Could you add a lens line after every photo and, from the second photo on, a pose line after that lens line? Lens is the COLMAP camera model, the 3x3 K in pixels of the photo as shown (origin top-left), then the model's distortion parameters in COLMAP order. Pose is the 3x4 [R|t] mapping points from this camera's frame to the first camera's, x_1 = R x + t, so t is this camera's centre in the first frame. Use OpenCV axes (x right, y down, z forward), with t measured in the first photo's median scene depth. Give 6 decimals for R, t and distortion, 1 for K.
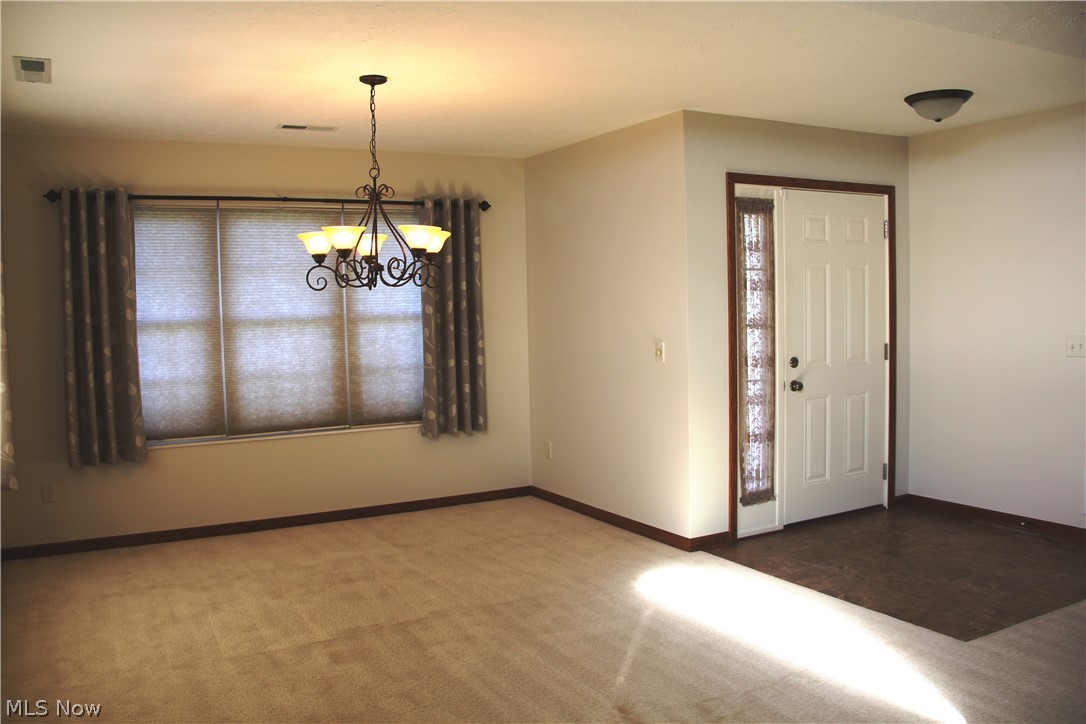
lens RADIAL K [[896.9, 0, 533.2], [0, 896.9, 361.8], [0, 0, 1]] dist [-0.175256, 0.135424]
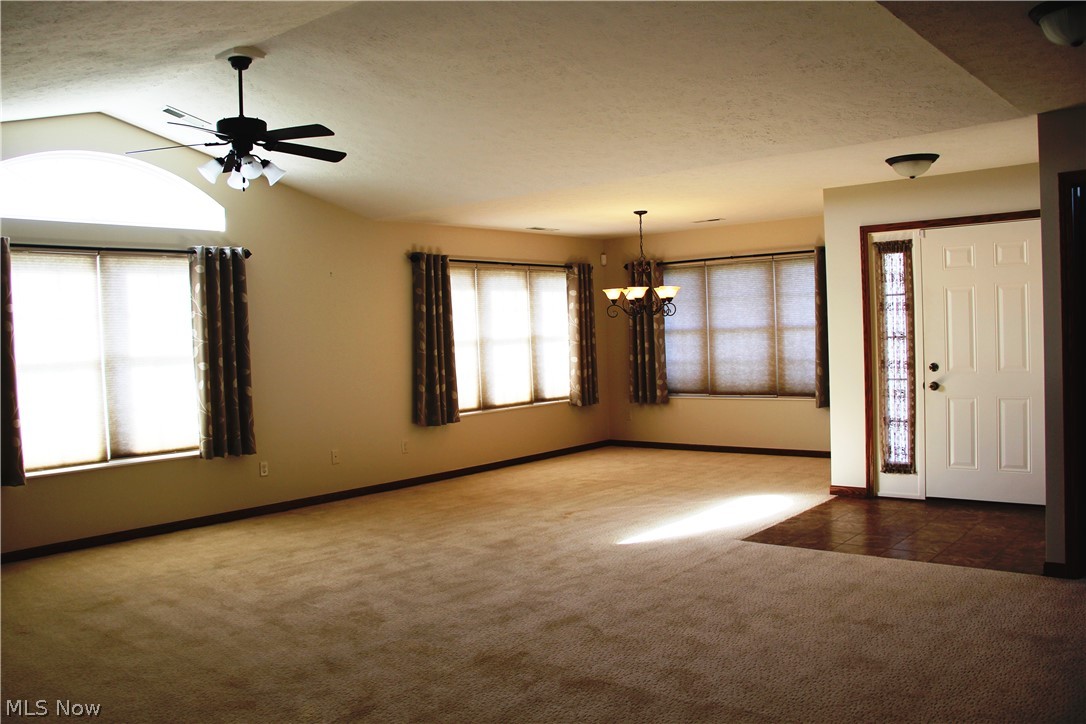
lens RADIAL K [[906.1, 0, 540.3], [0, 906.1, 364.8], [0, 0, 1]] dist [-0.175739, 0.153829]
pose [[0.369547, 0.044284, -0.928156, 1.249389], [-0.029511, 0.998919, 0.035910, -0.031303], [0.928743, 0.014120, 0.370455, 0.024299]]
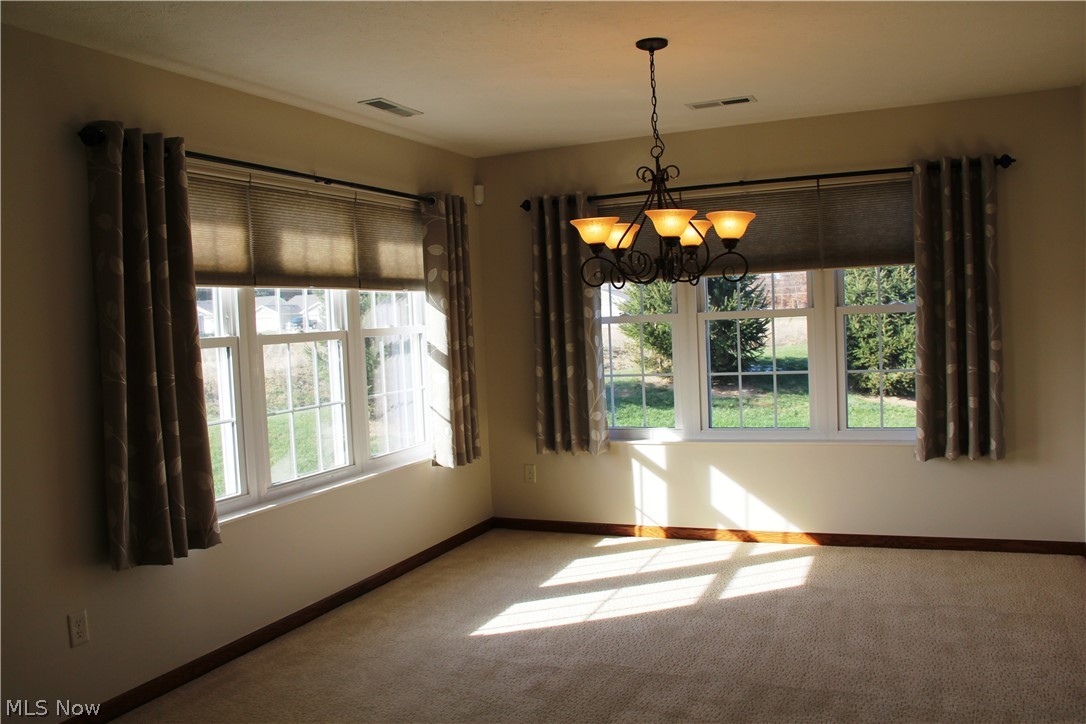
lens RADIAL K [[896.9, 0, 533.2], [0, 896.9, 361.8], [0, 0, 1]] dist [-0.175256, 0.135424]
pose [[0.604791, 0.032729, -0.795711, 0.336215], [-0.016099, 0.999453, 0.028873, -0.023971], [0.796221, -0.004652, 0.604987, 0.289050]]
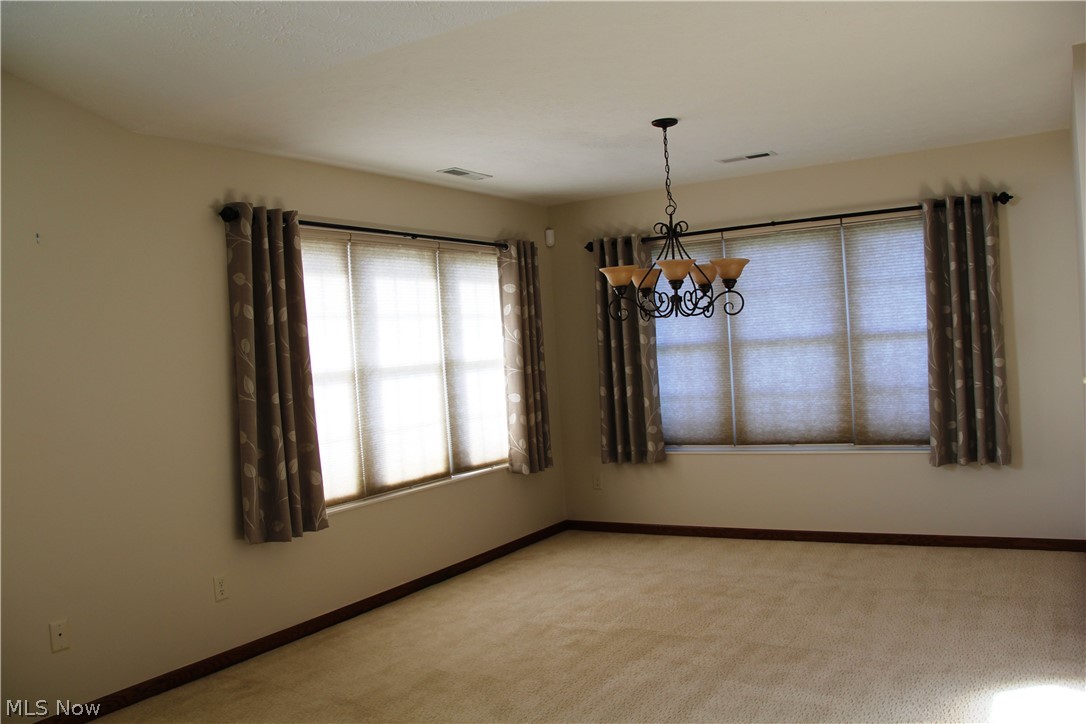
lens RADIAL K [[906.1, 0, 540.3], [0, 906.1, 364.8], [0, 0, 1]] dist [-0.175739, 0.153829]
pose [[0.505781, 0.006949, -0.862634, 0.512300], [-0.001369, 0.999973, 0.007252, -0.026755], [0.862661, -0.002487, 0.505777, 0.242694]]
